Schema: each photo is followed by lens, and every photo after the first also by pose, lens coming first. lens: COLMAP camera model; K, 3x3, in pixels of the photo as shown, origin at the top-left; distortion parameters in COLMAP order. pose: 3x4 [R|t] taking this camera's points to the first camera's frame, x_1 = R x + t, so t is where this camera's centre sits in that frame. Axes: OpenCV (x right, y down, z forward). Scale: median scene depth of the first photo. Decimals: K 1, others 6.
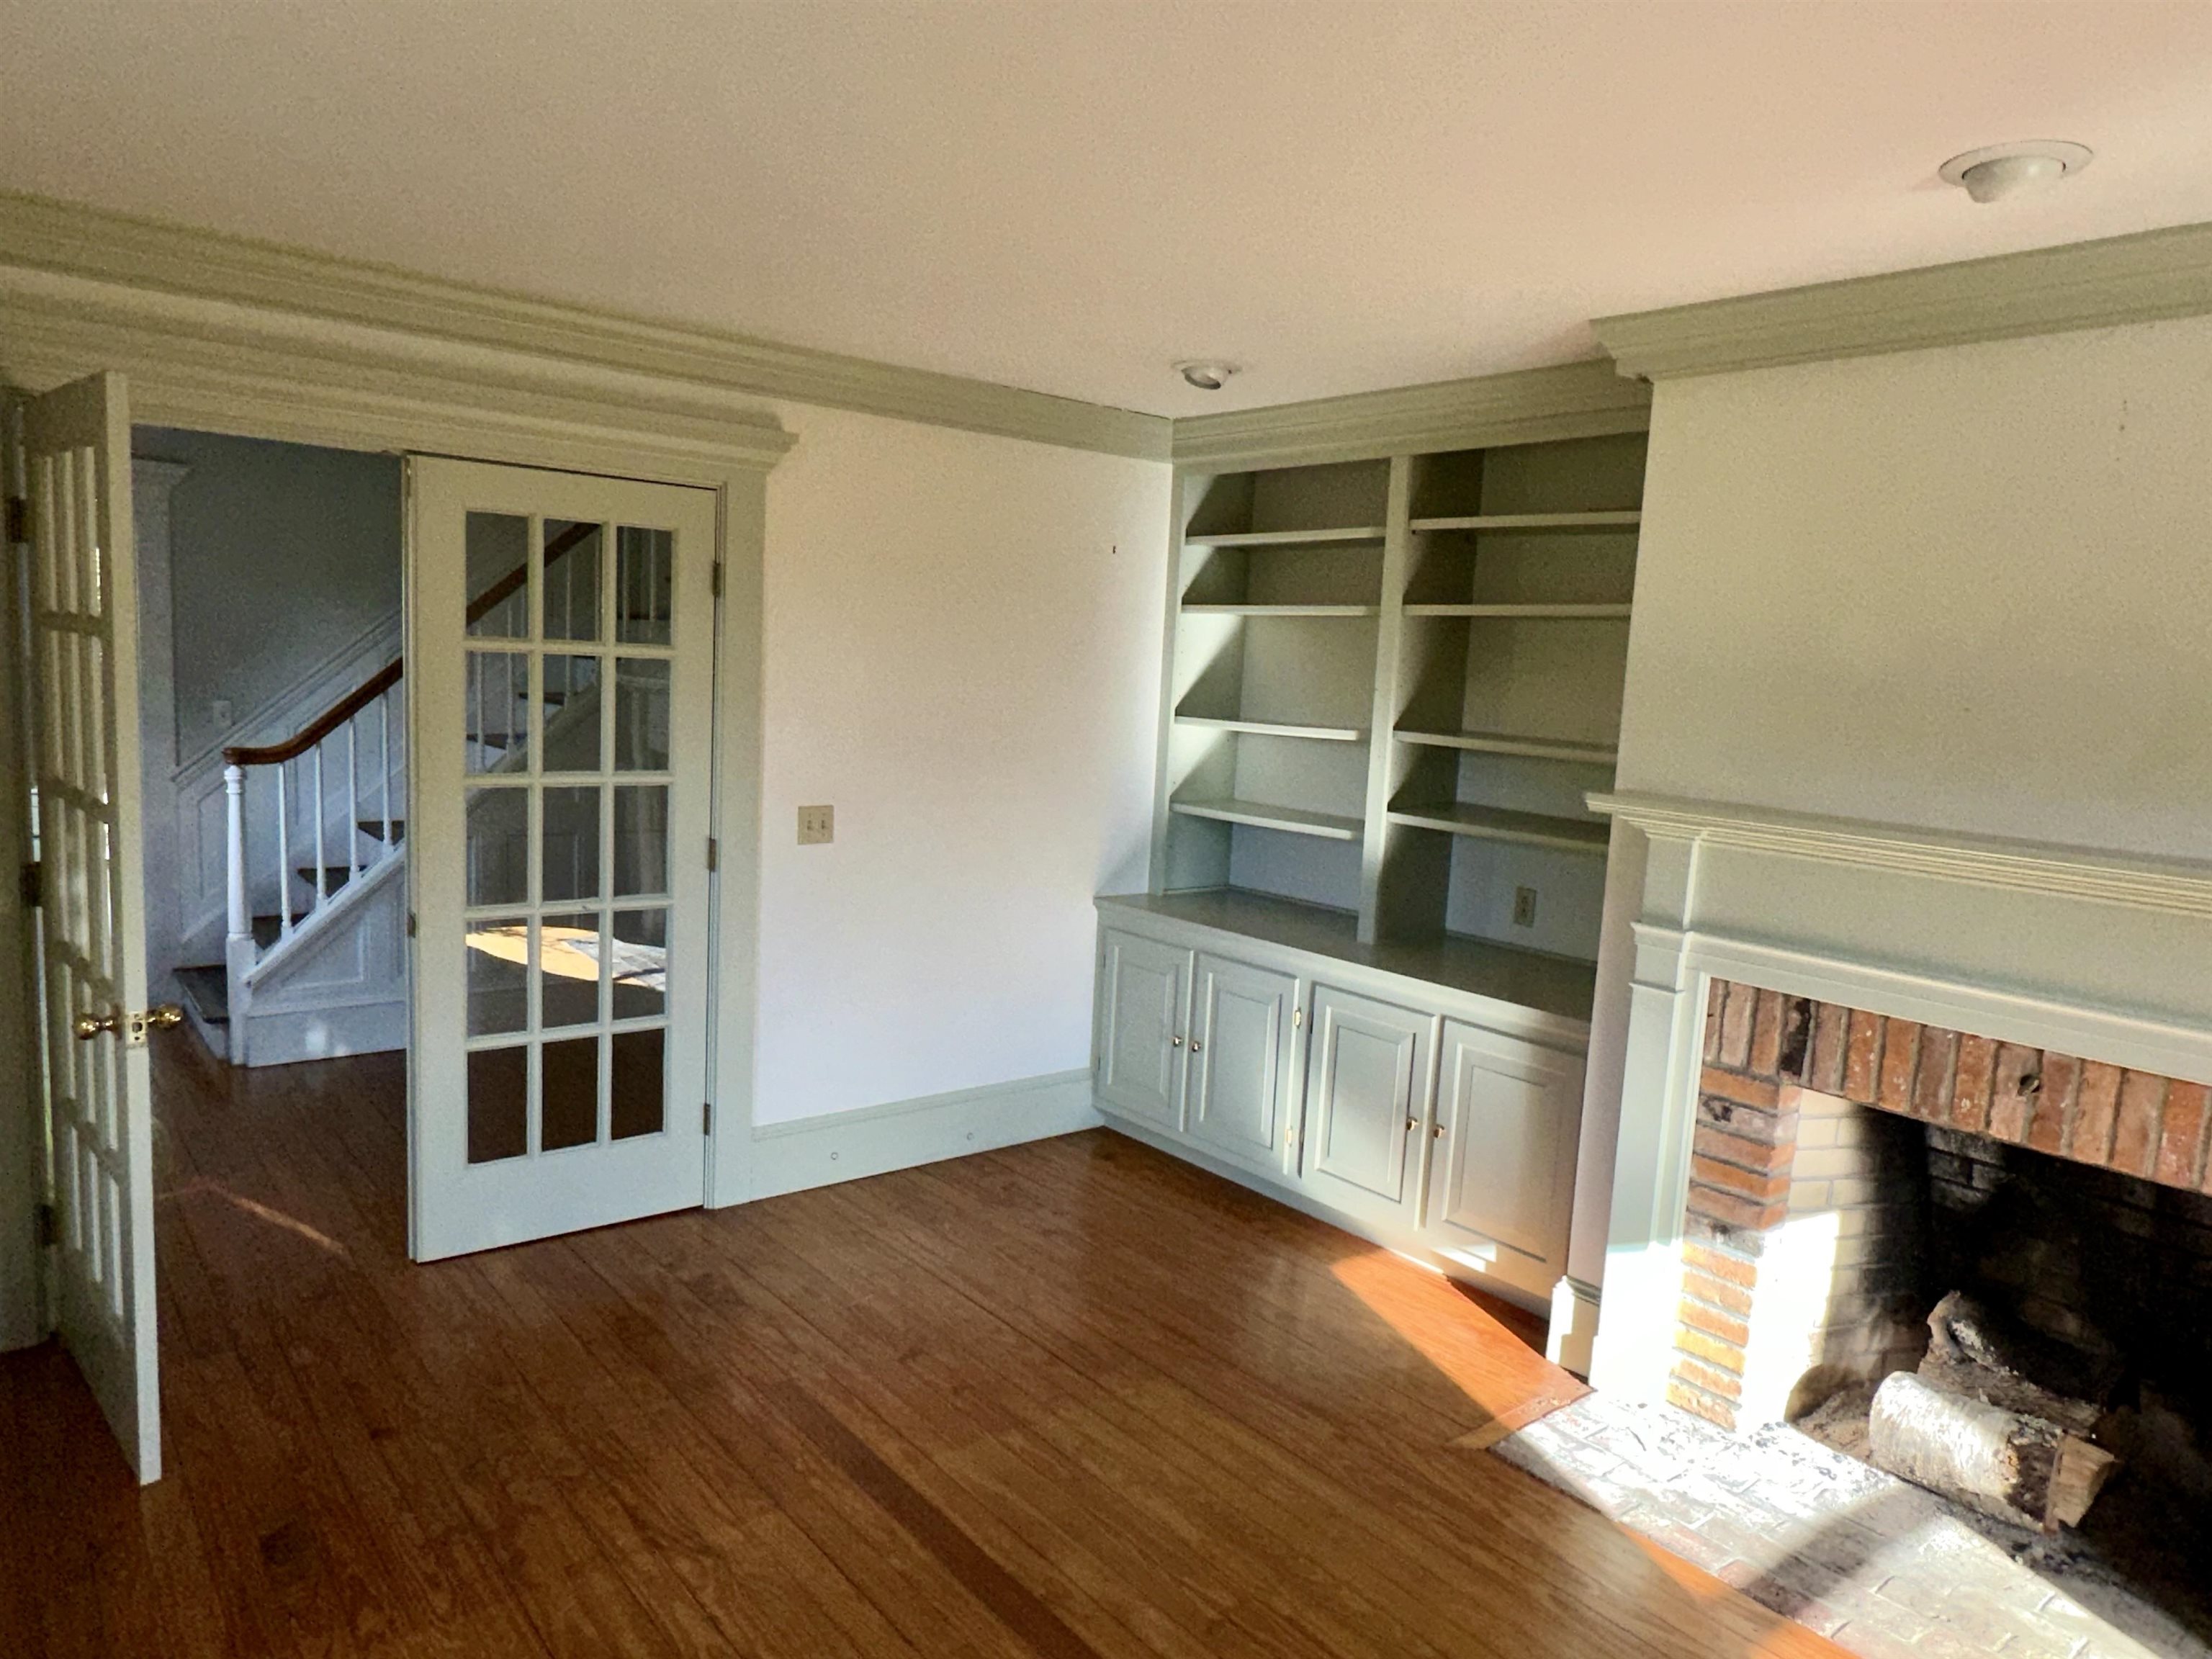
lens RADIAL K [[1414.4, 0, 1106.0], [0, 1414.4, 829.5], [0, 0, 1]] dist [-0.004394, -0.000639]
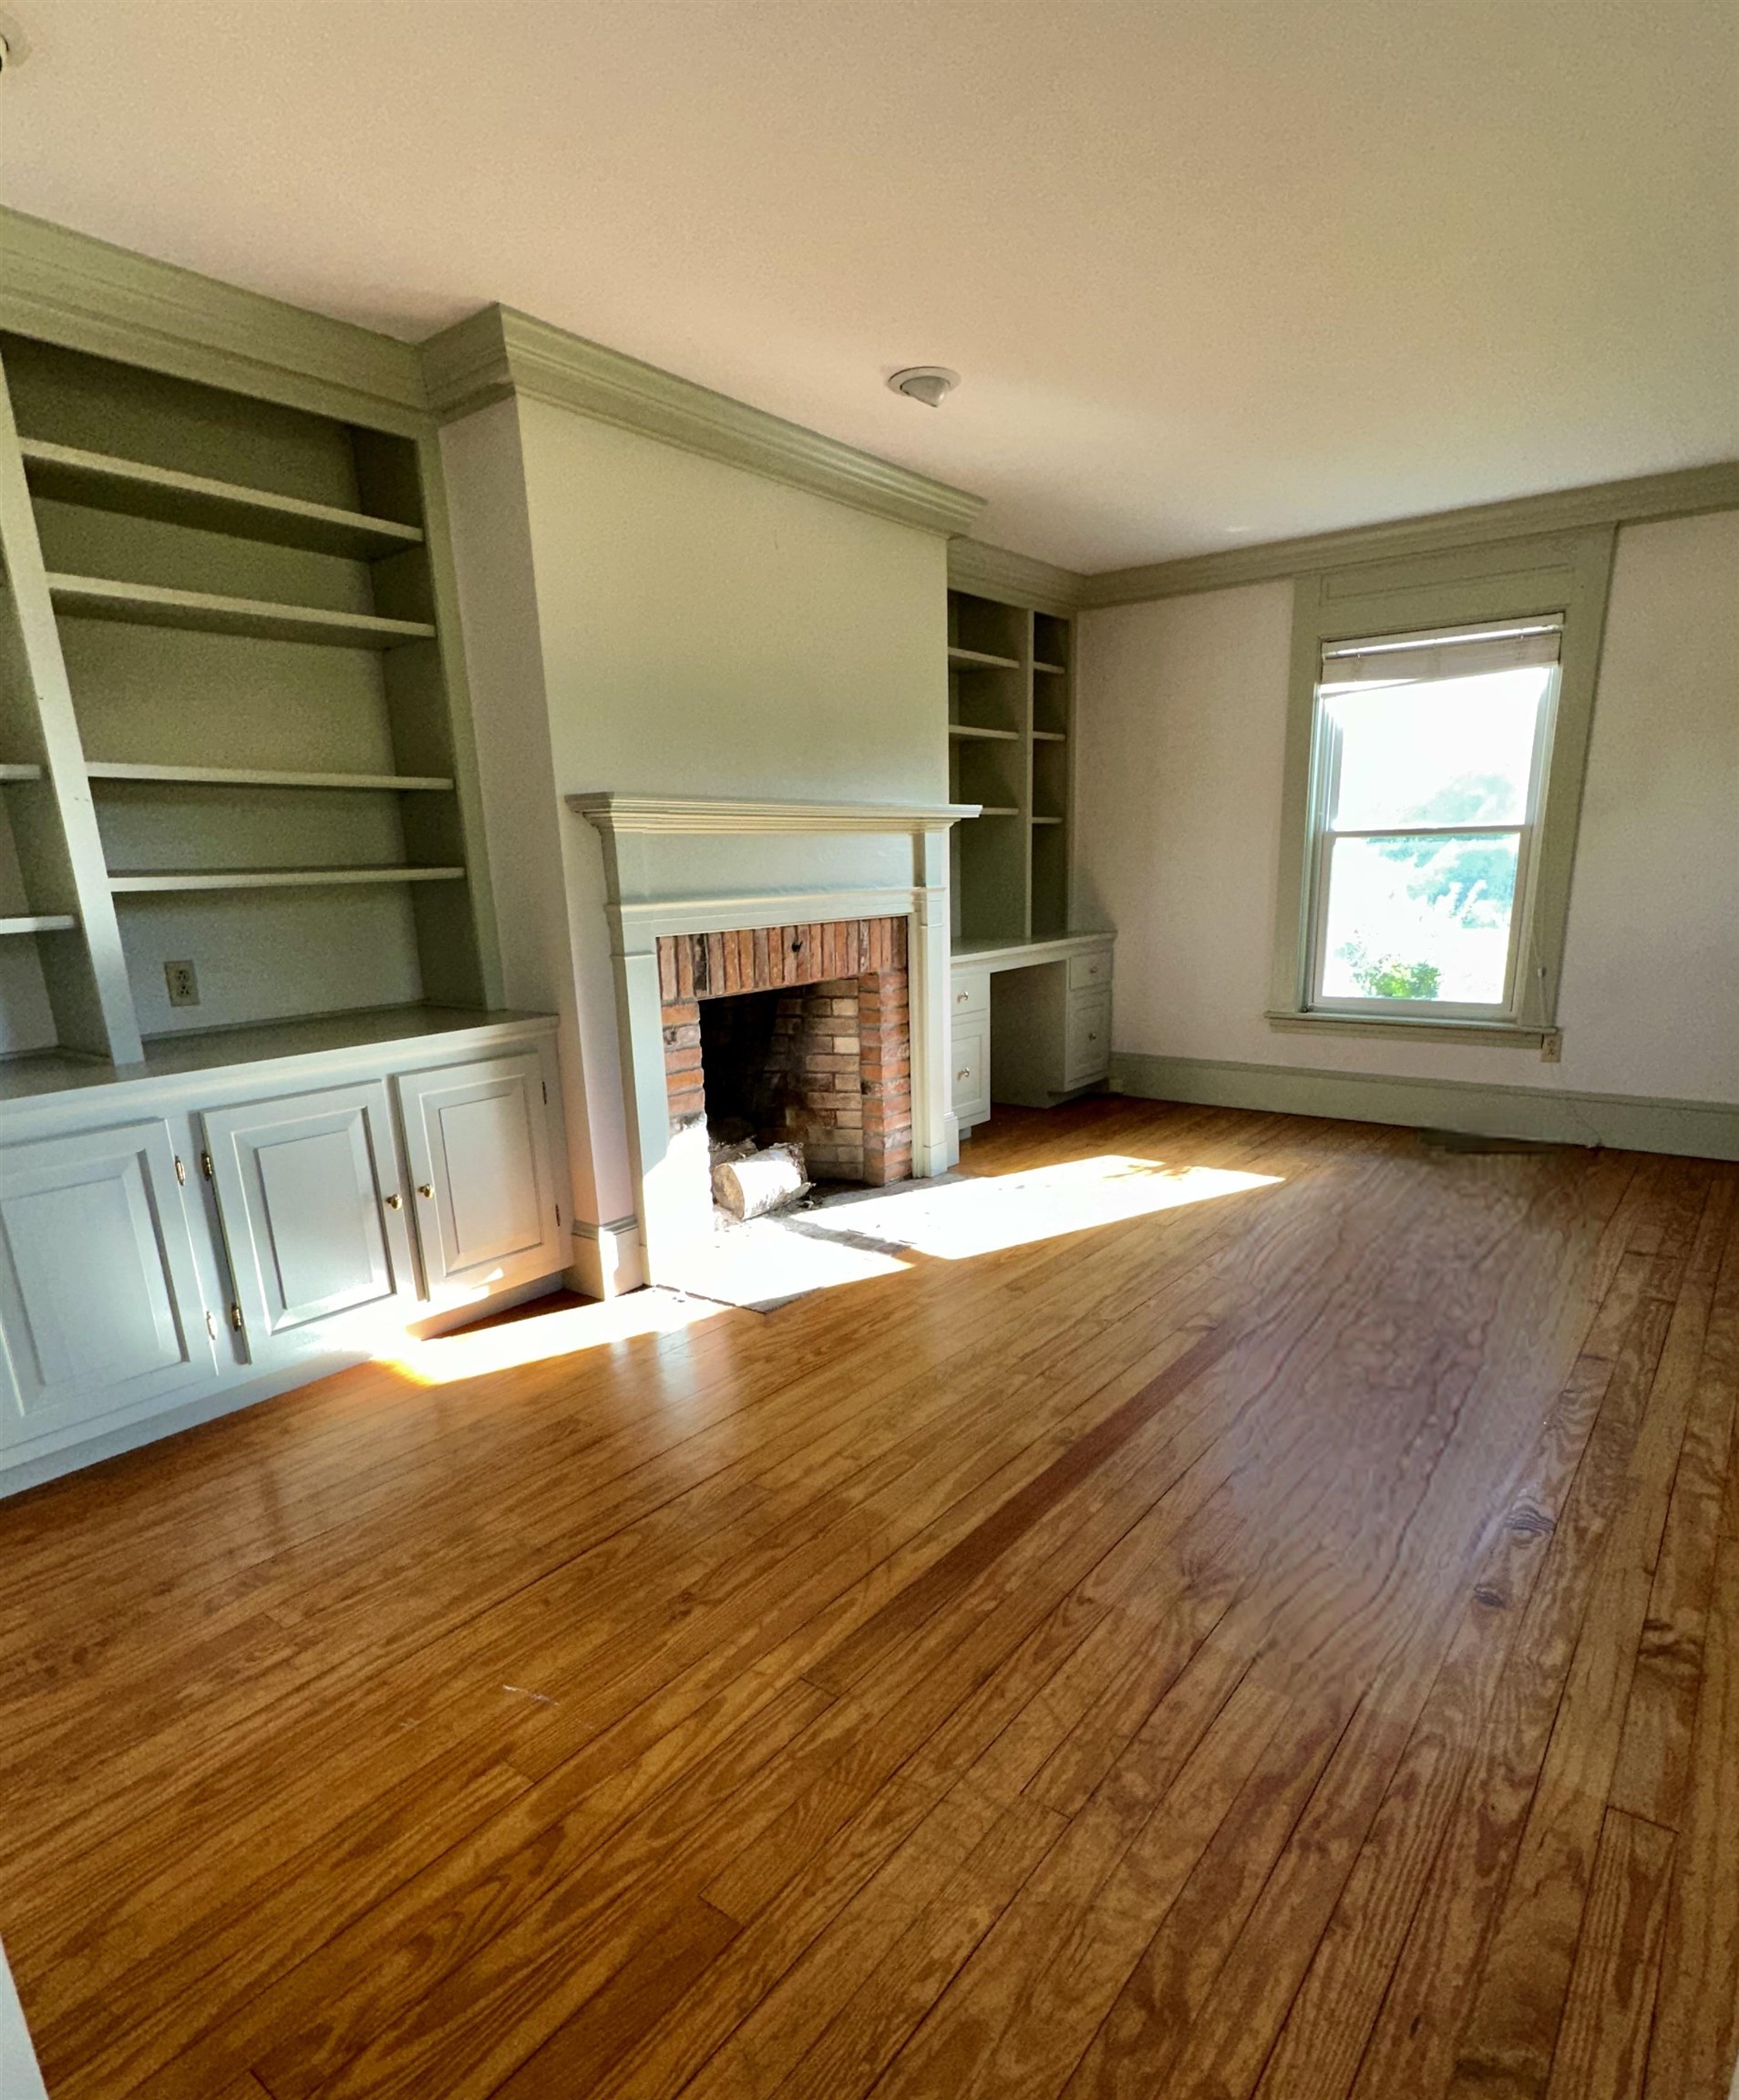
lens RADIAL K [[1186.1, 0, 871.4], [0, 1186.1, 1219.5], [0, 0, 1]] dist [-0.019622, -0.000312]
pose [[-0.235326, -0.323133, 0.916628, -0.735529], [0.134173, 0.923283, 0.359925, -0.022288], [-0.962611, 0.207686, -0.173917, 1.090960]]
